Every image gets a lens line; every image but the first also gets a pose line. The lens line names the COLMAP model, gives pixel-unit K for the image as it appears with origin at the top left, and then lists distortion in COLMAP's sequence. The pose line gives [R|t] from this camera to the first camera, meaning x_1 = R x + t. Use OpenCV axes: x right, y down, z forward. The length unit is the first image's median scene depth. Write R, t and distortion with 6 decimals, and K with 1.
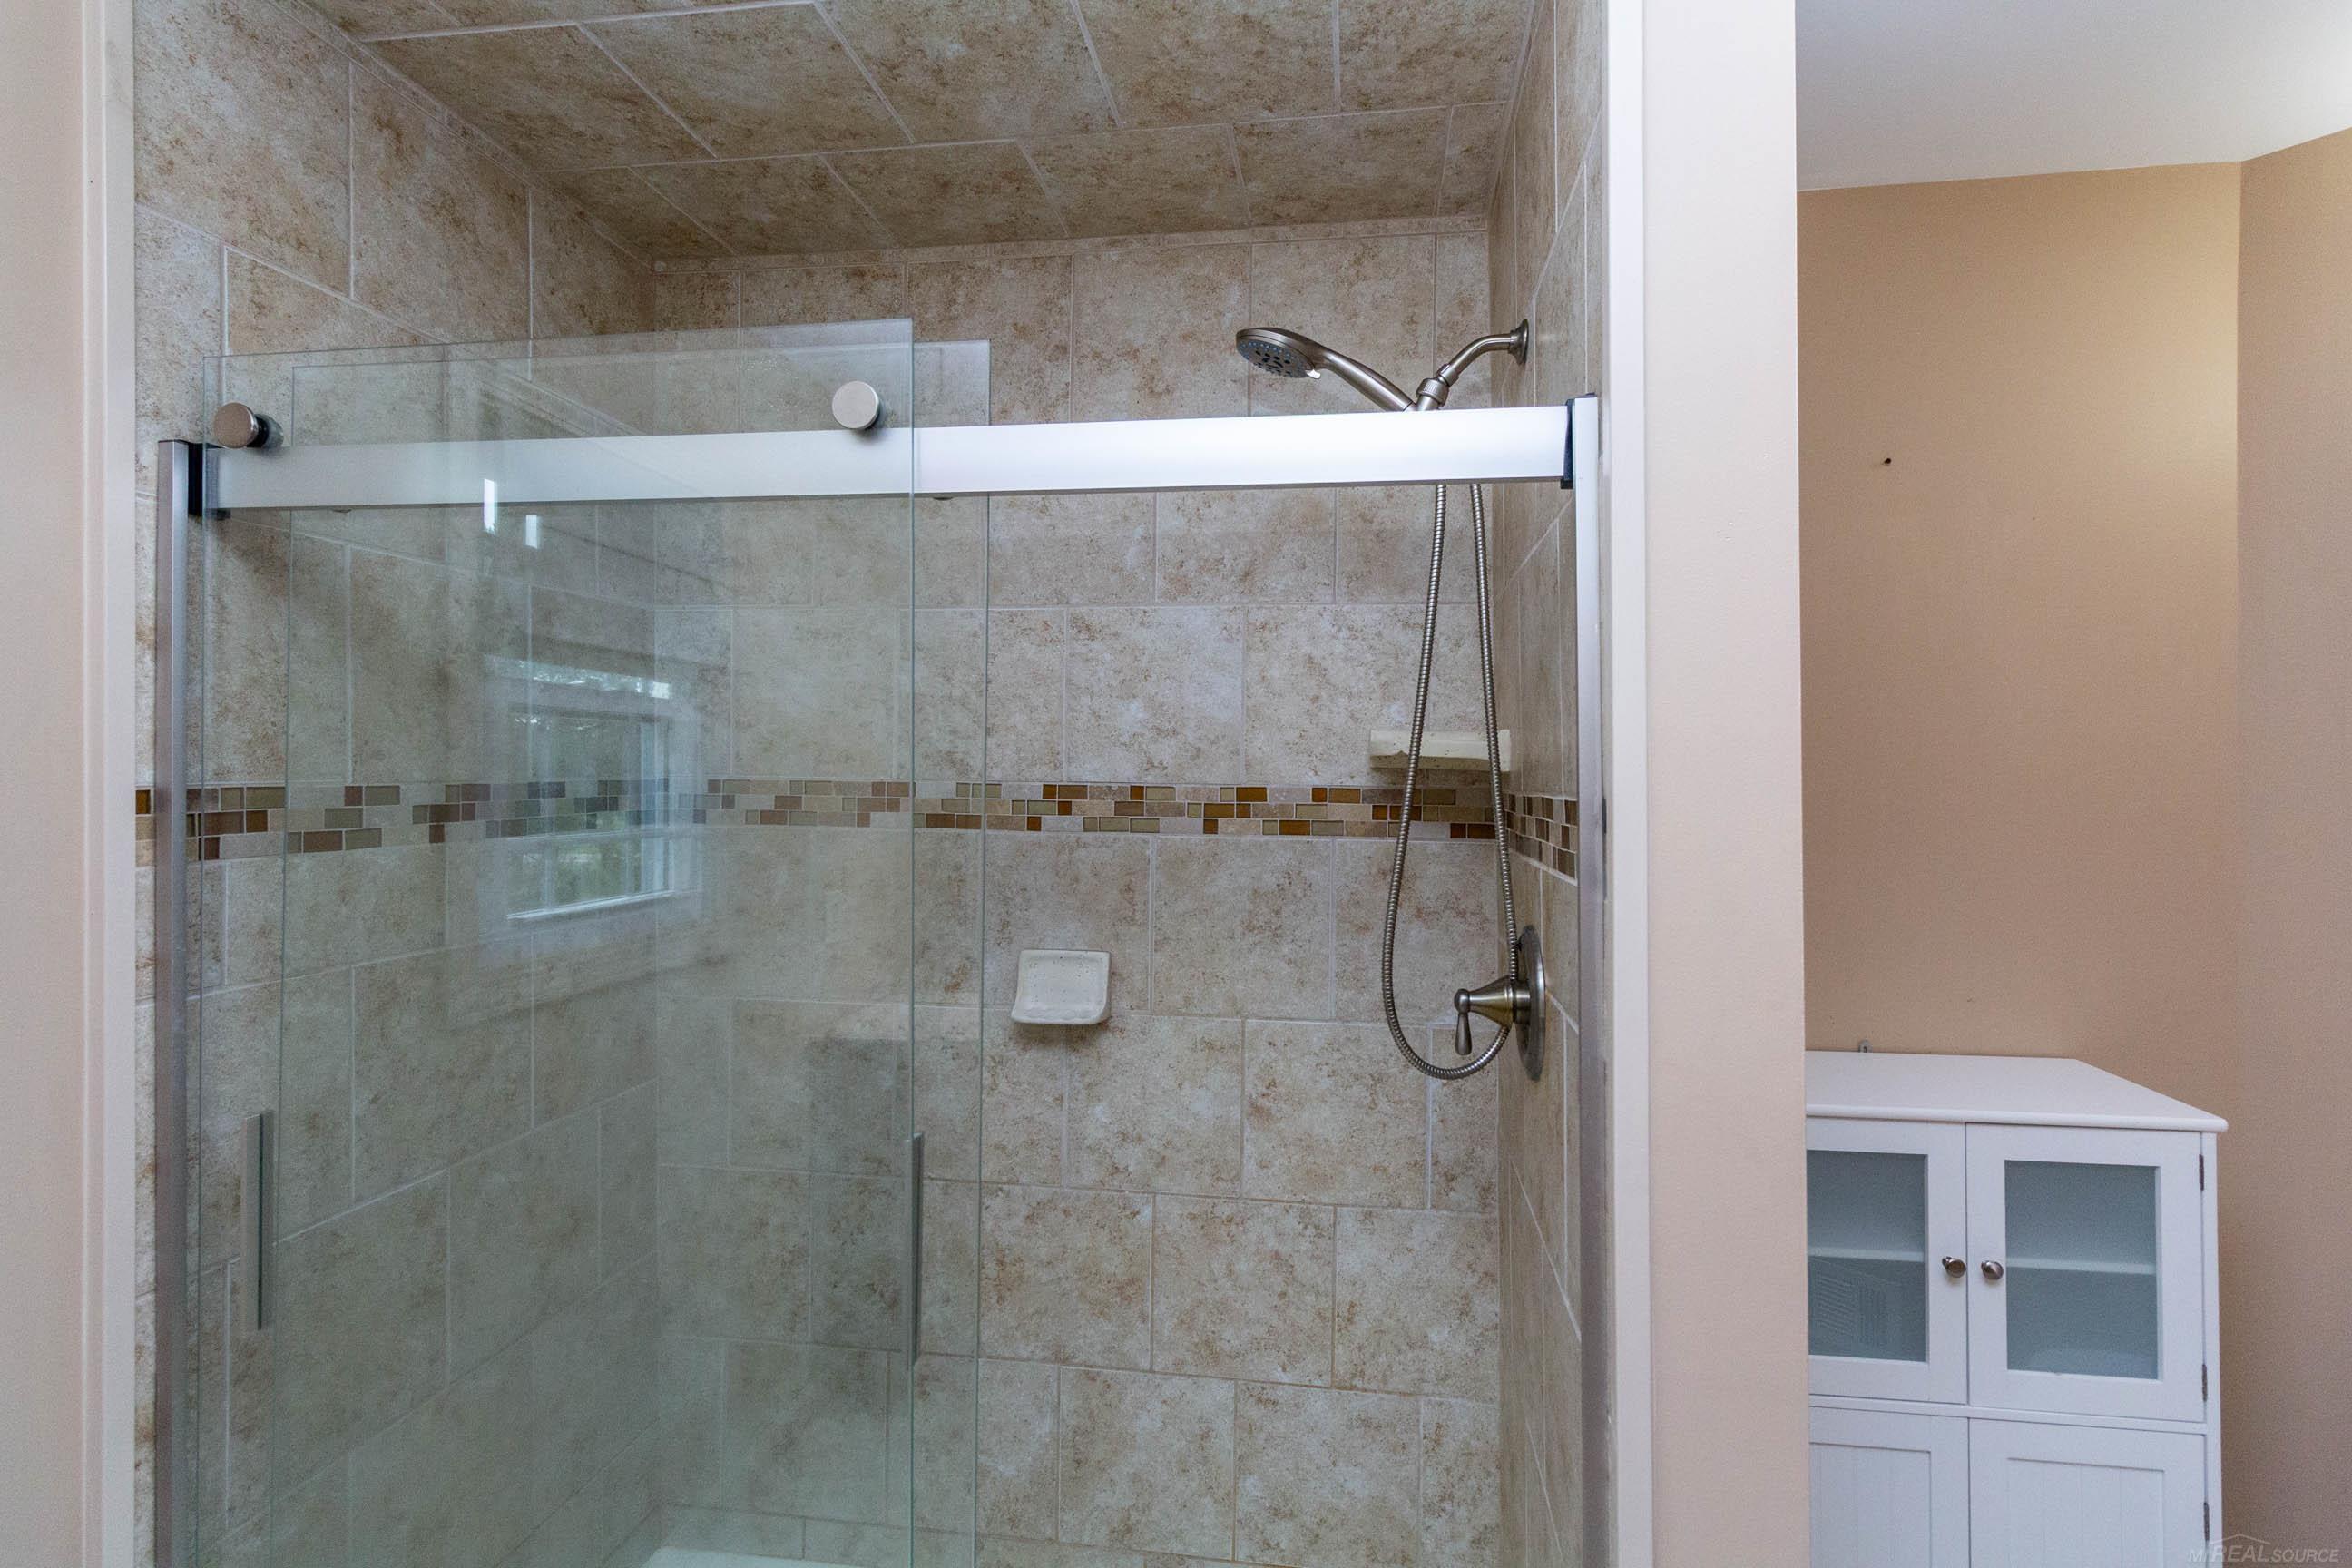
lens RADIAL K [[1080.6, 0, 1179.7], [0, 1080.6, 748.7], [0, 0, 1]] dist [0.001504, -0.000118]
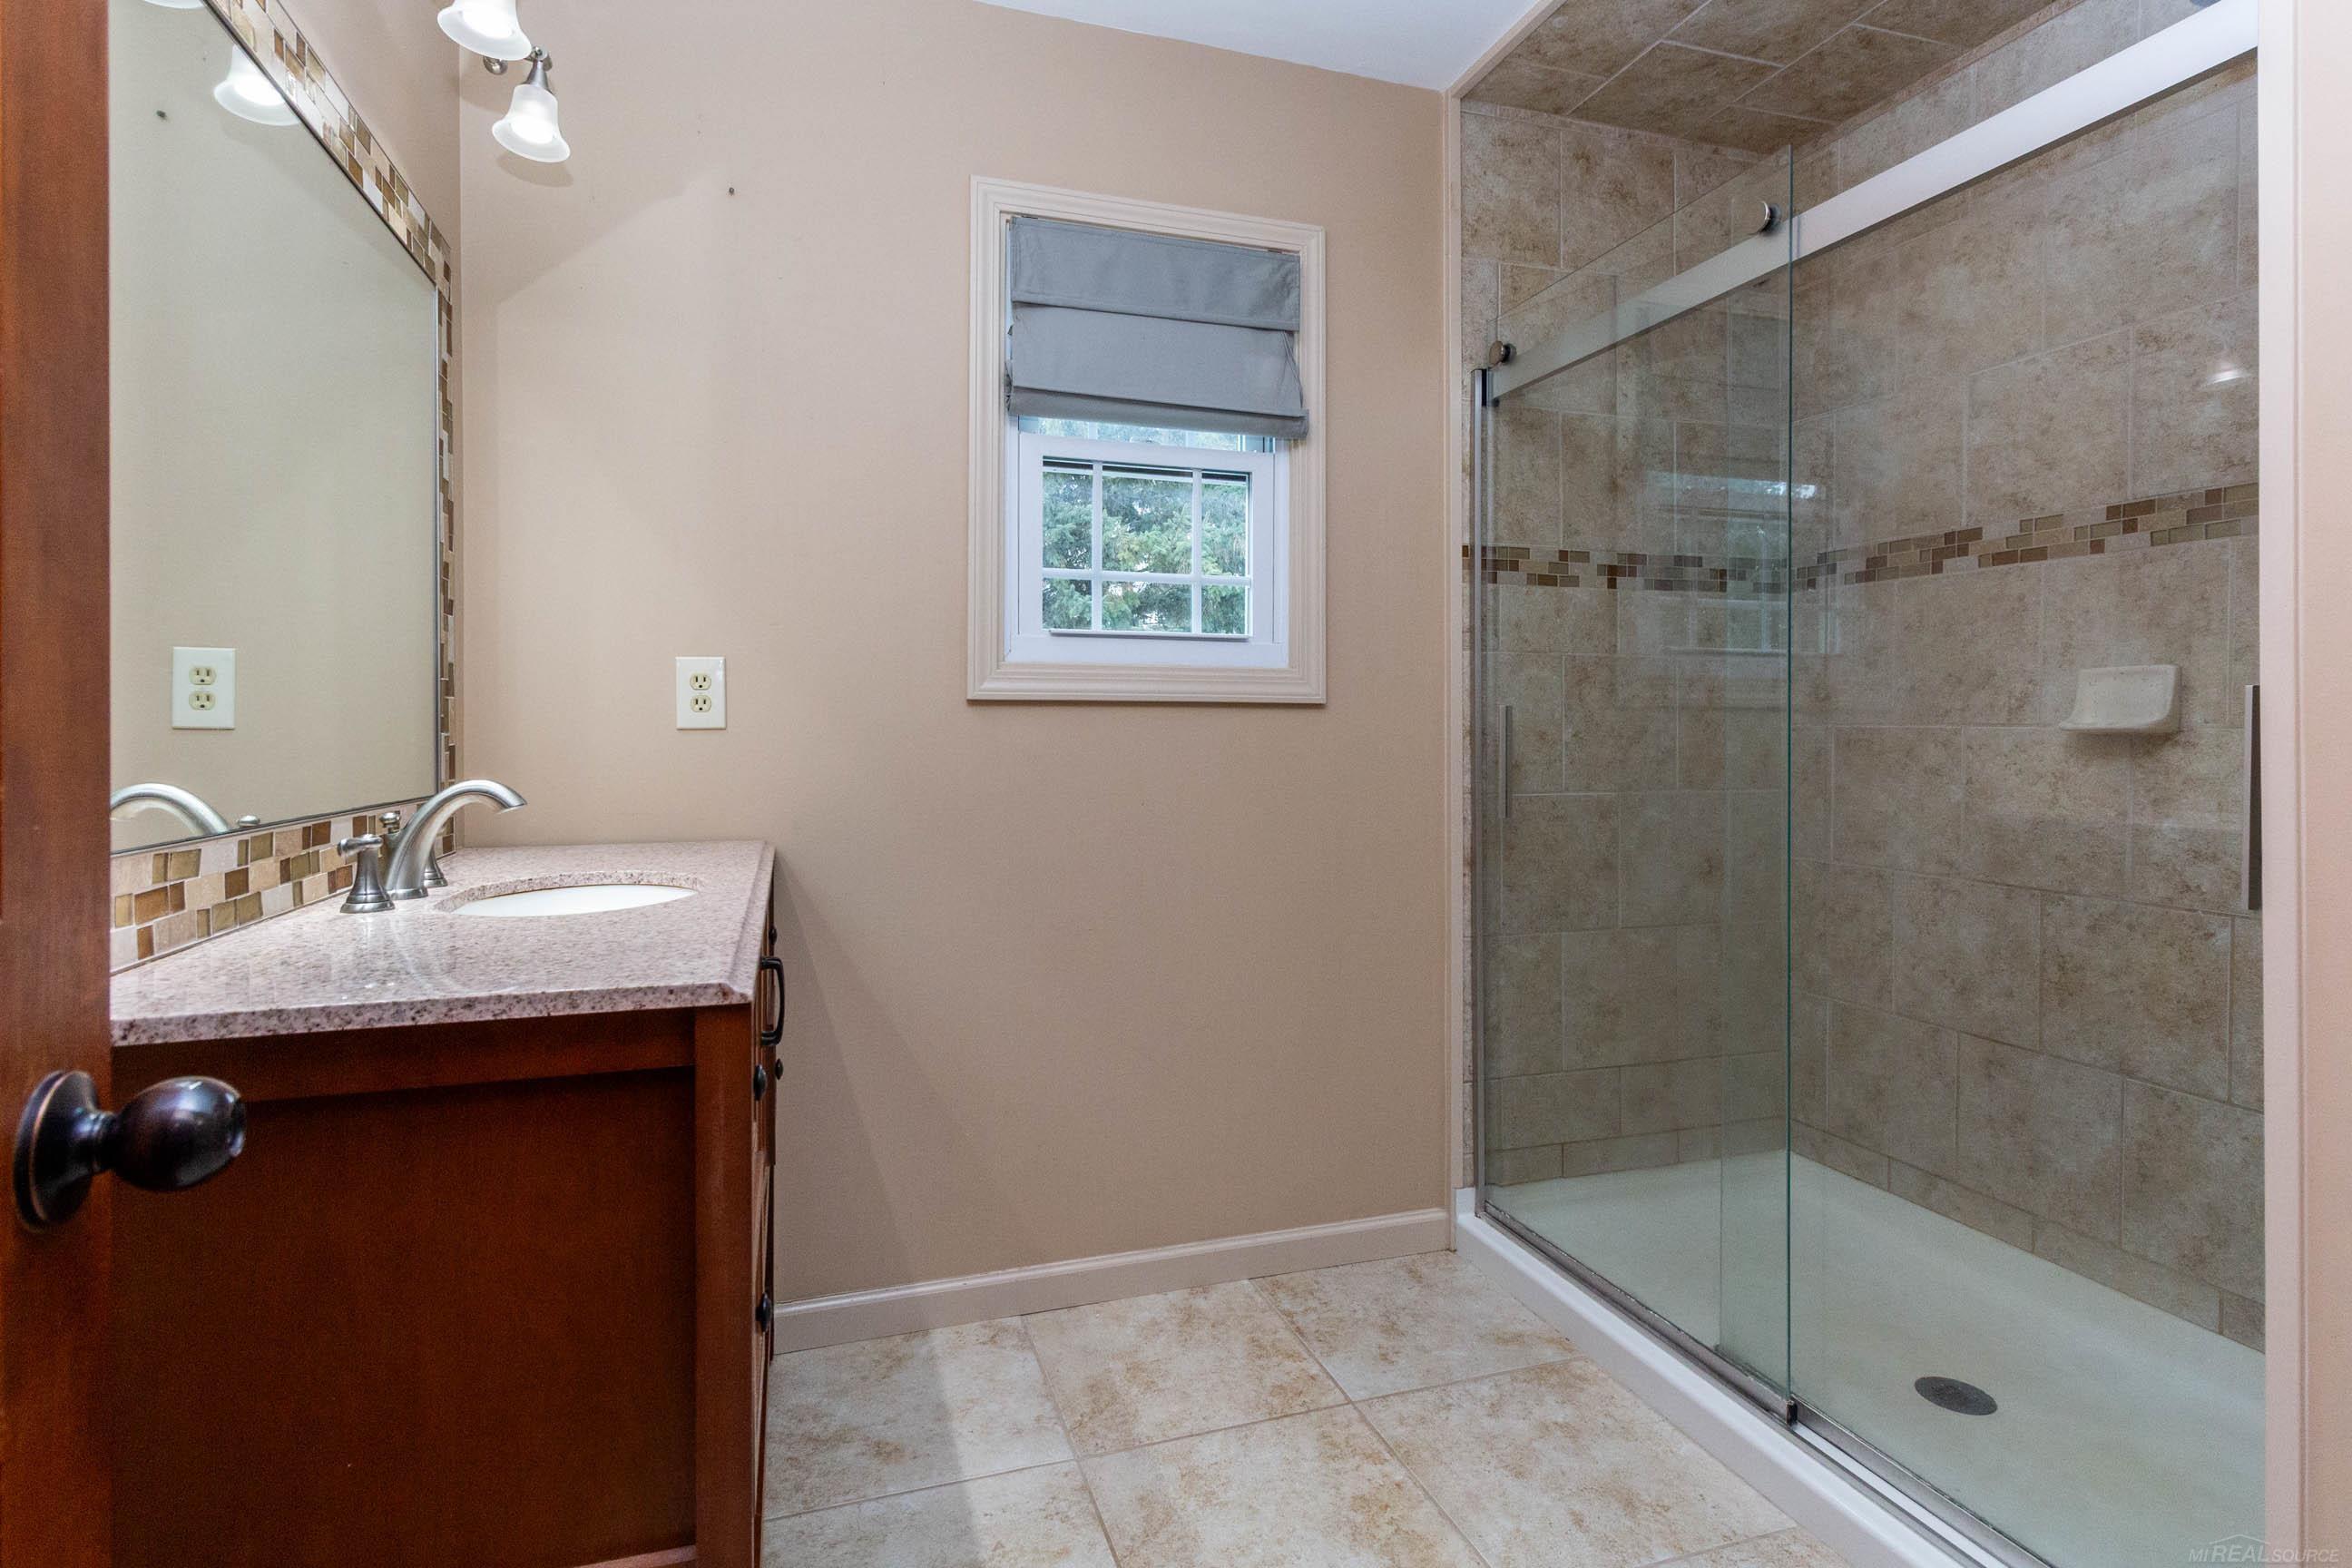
lens RADIAL K [[1168.2, 0, 1177.0], [0, 1168.2, 727.7], [0, 0, 1]] dist [0.002139, 0.001373]
pose [[0.421685, 0.001029, -0.906742, 0.518833], [0.004997, 0.999982, 0.003459, 0.239479], [0.906729, -0.005990, 0.421672, -0.269823]]
